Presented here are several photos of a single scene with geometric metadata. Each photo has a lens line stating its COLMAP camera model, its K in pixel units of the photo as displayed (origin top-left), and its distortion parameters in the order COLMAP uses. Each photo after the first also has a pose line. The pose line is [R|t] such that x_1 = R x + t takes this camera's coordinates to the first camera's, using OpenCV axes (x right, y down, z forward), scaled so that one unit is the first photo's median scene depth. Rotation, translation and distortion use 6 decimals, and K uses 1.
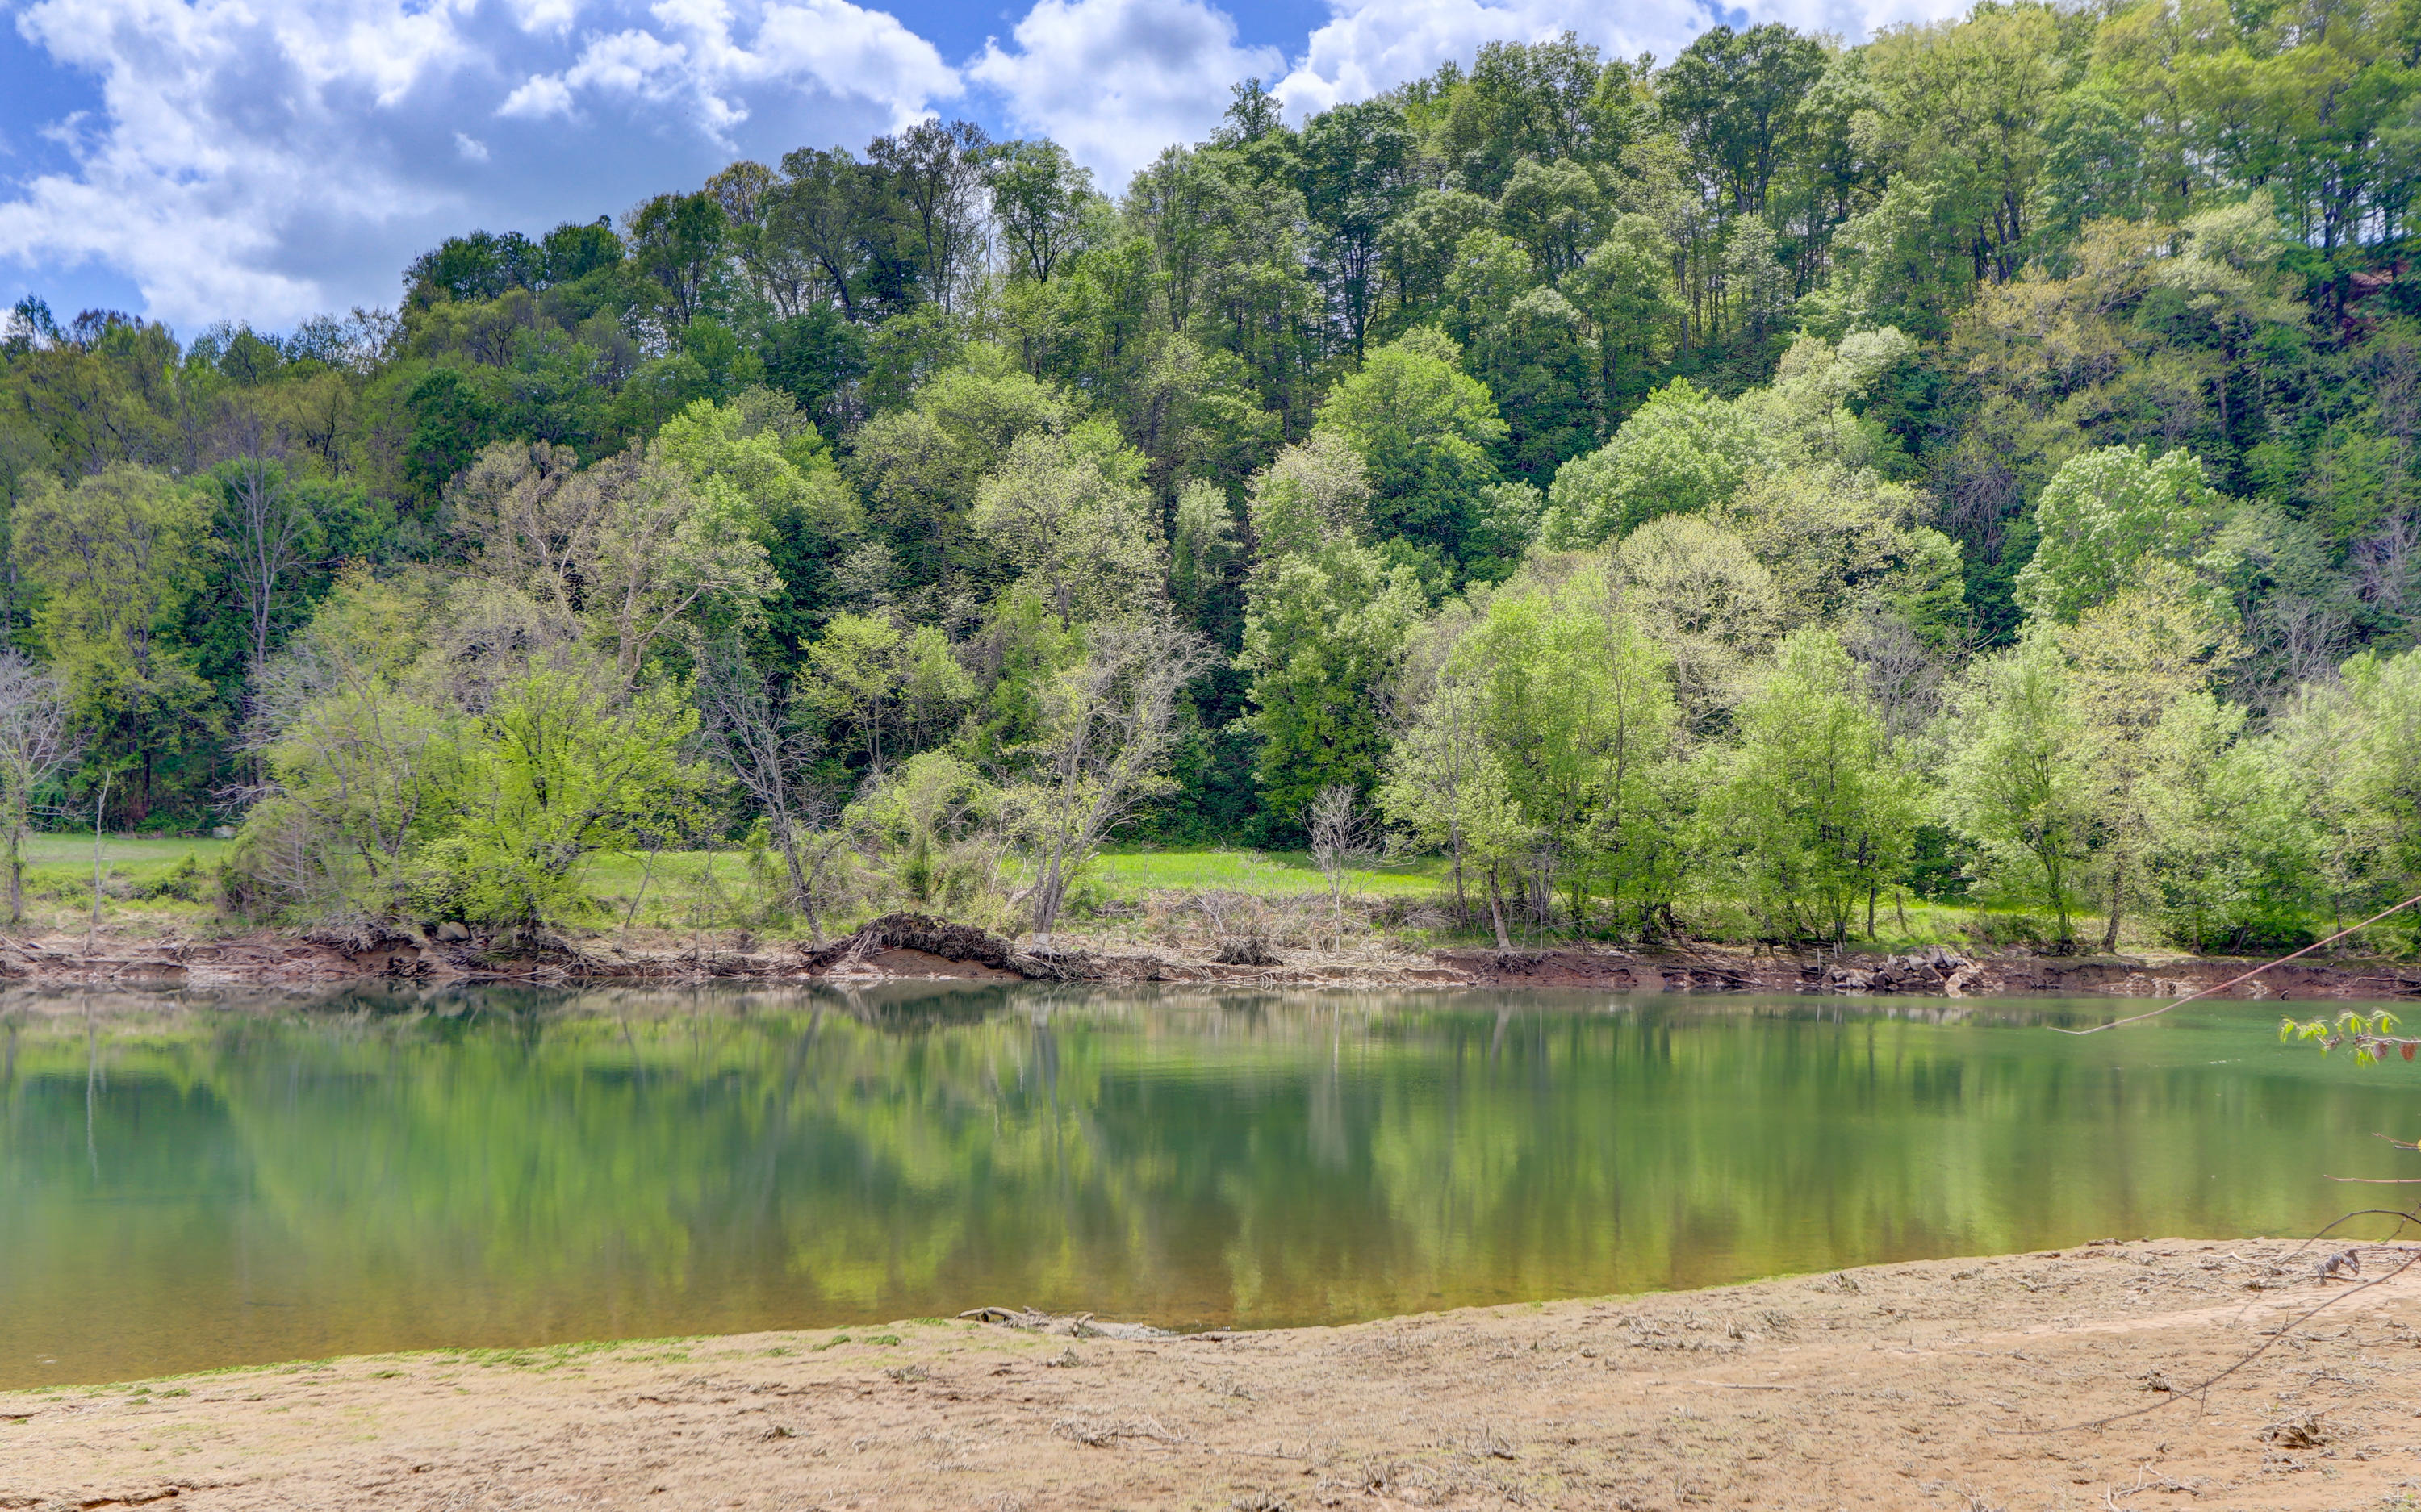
lens RADIAL K [[2400.3, 0, 1212.0], [0, 2400.3, 791.9], [0, 0, 1]] dist [-0.011918, 0.000000]
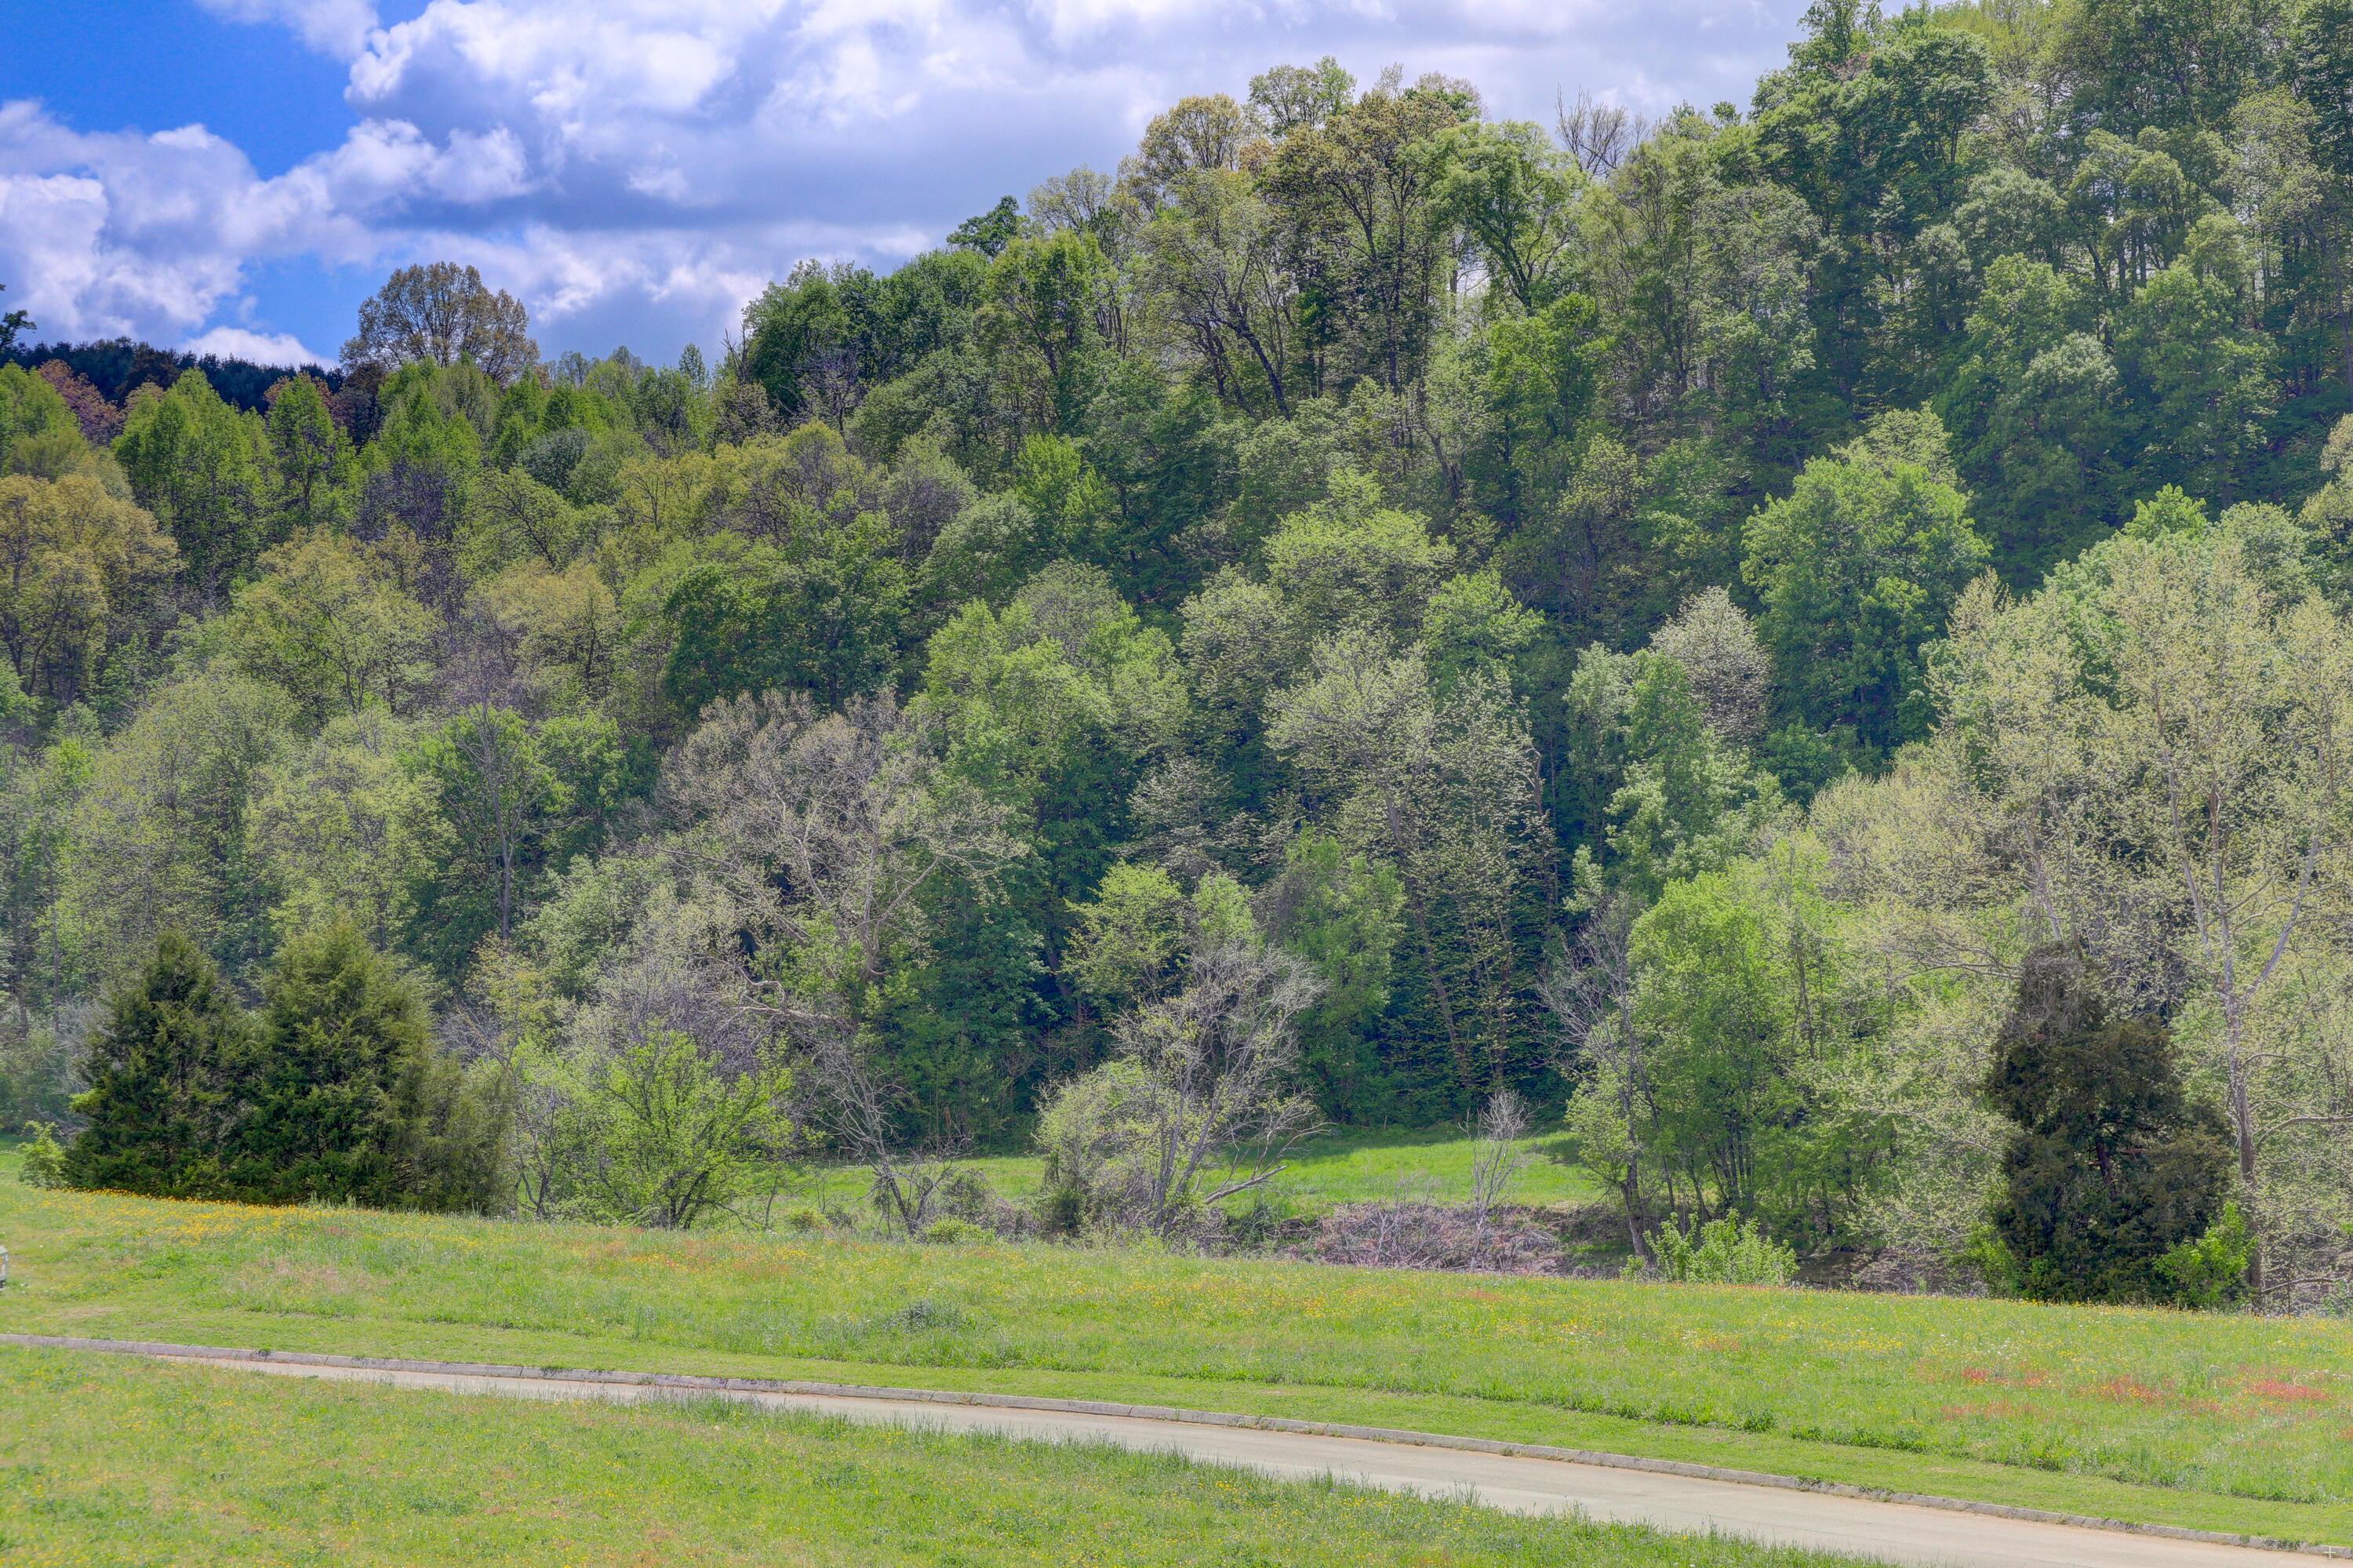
lens RADIAL K [[6184.7, 0, 1178.1], [0, 6184.7, 782.1], [0, 0, 1]] dist [-0.313825, 0.000000]
pose [[0.936613, -0.045811, -0.347357, 0.579294], [0.052175, 0.998598, 0.008987, -0.113055], [0.346458, -0.026541, 0.937690, -0.962634]]
